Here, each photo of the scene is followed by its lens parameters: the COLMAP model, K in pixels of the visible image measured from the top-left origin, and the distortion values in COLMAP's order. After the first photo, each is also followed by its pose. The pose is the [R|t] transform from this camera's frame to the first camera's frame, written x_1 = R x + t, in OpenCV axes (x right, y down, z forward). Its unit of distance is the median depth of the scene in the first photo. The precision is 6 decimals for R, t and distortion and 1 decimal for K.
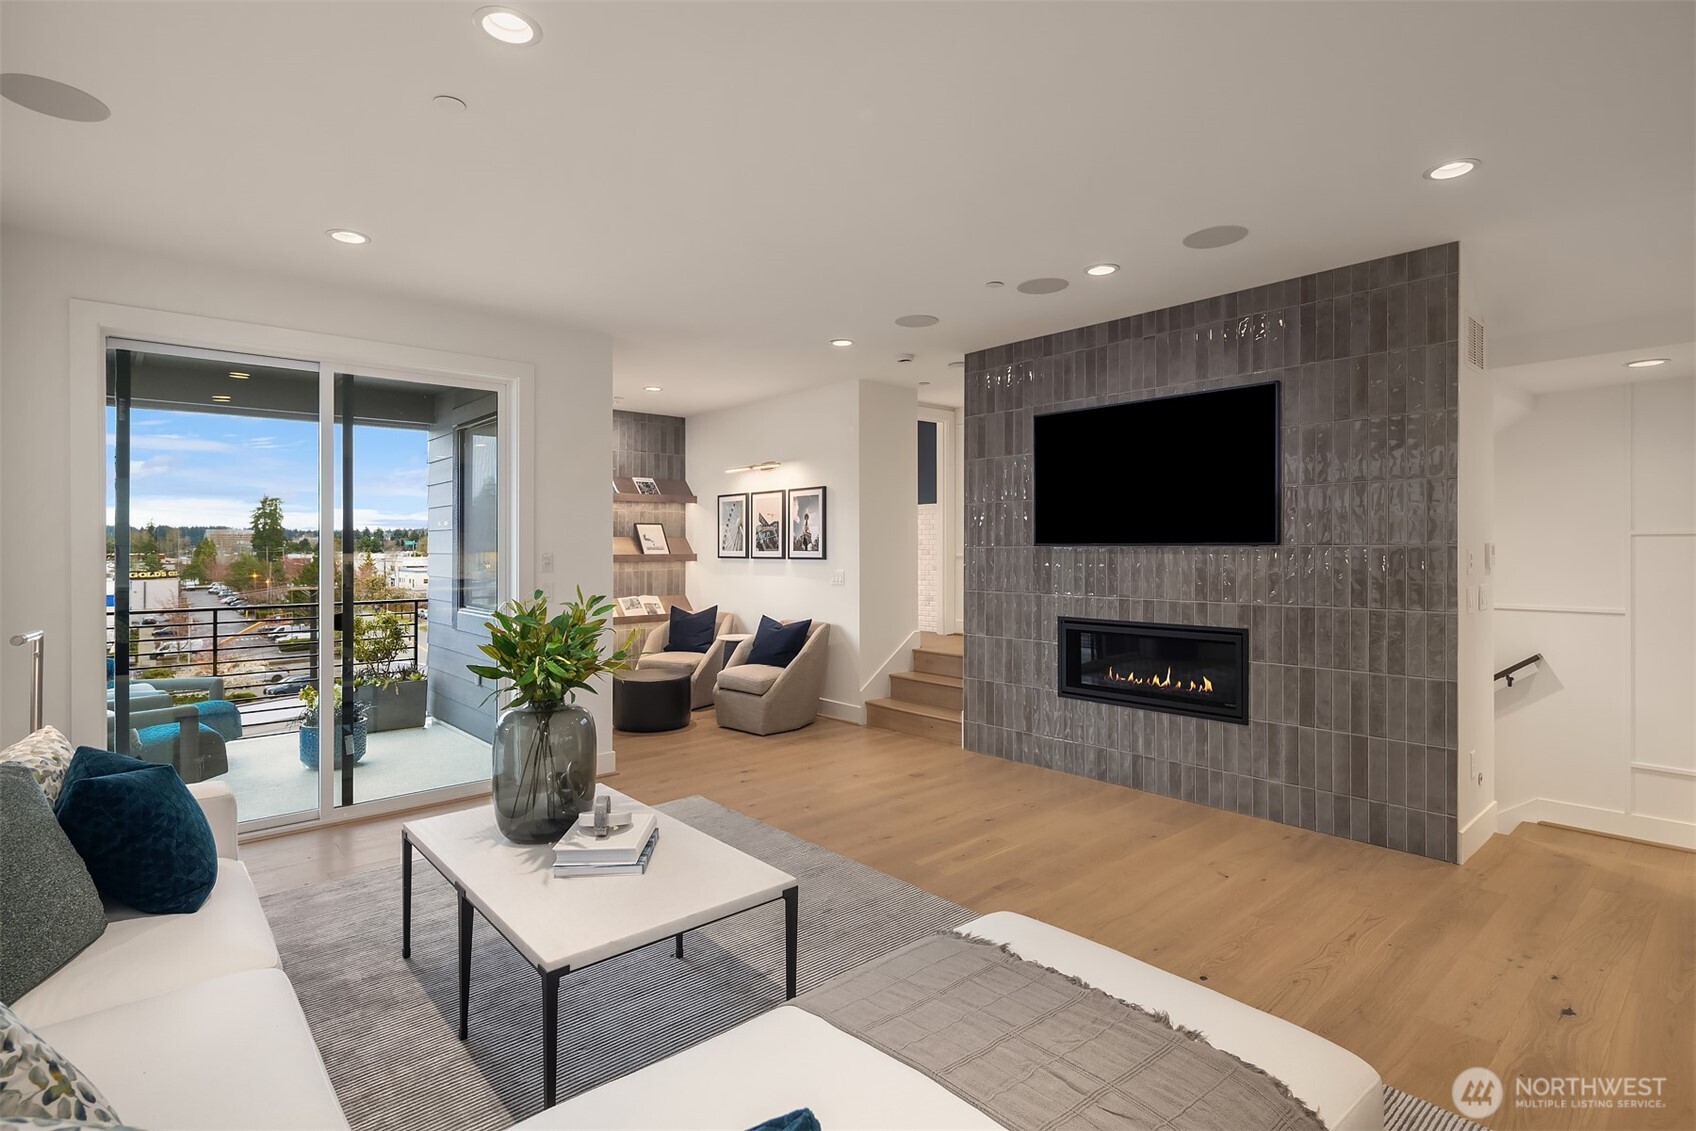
lens RADIAL K [[825.2, 0, 847.9], [0, 825.2, 559.6], [0, 0, 1]] dist [-0.000849, -0.000042]
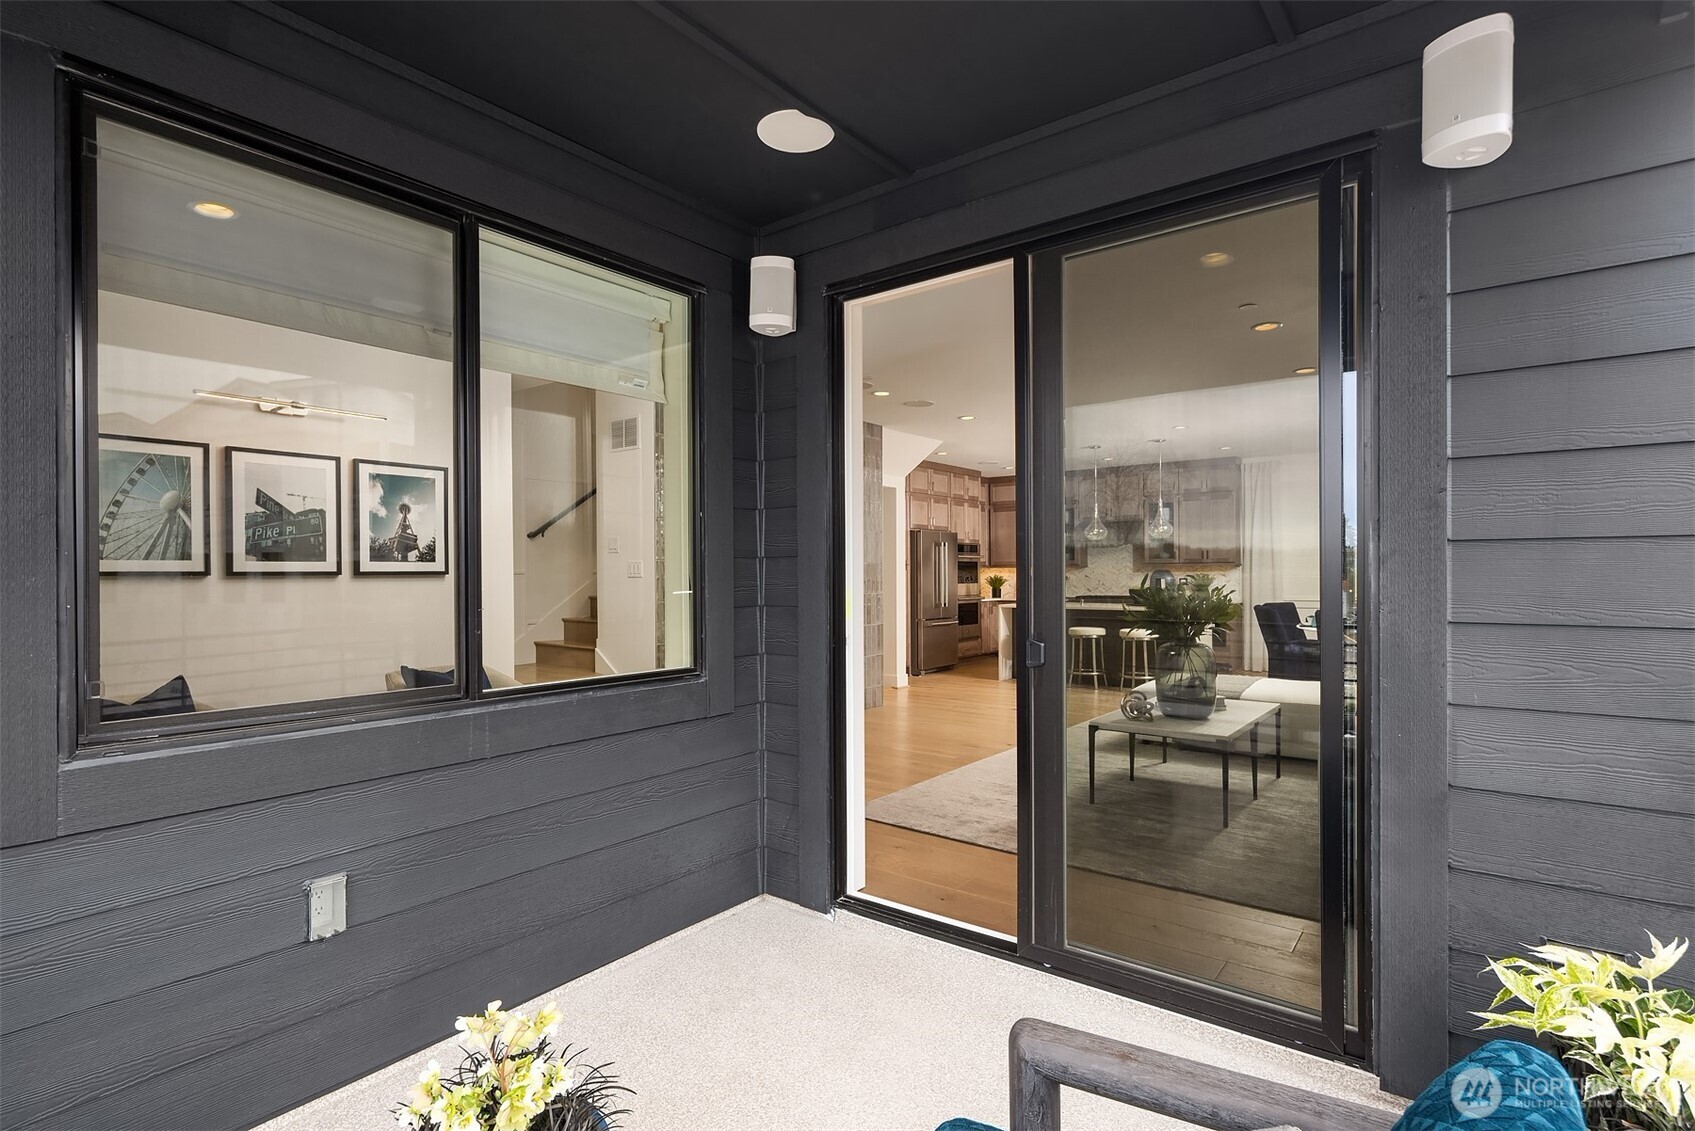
lens RADIAL K [[824.7, 0, 848.3], [0, 824.7, 566.1], [0, 0, 1]] dist [-0.000849, -0.000042]
pose [[-0.169393, -0.004795, 0.985537, -0.738736], [0.002616, 0.999982, 0.005315, -0.009326], [-0.985545, 0.003478, -0.169377, 0.759236]]
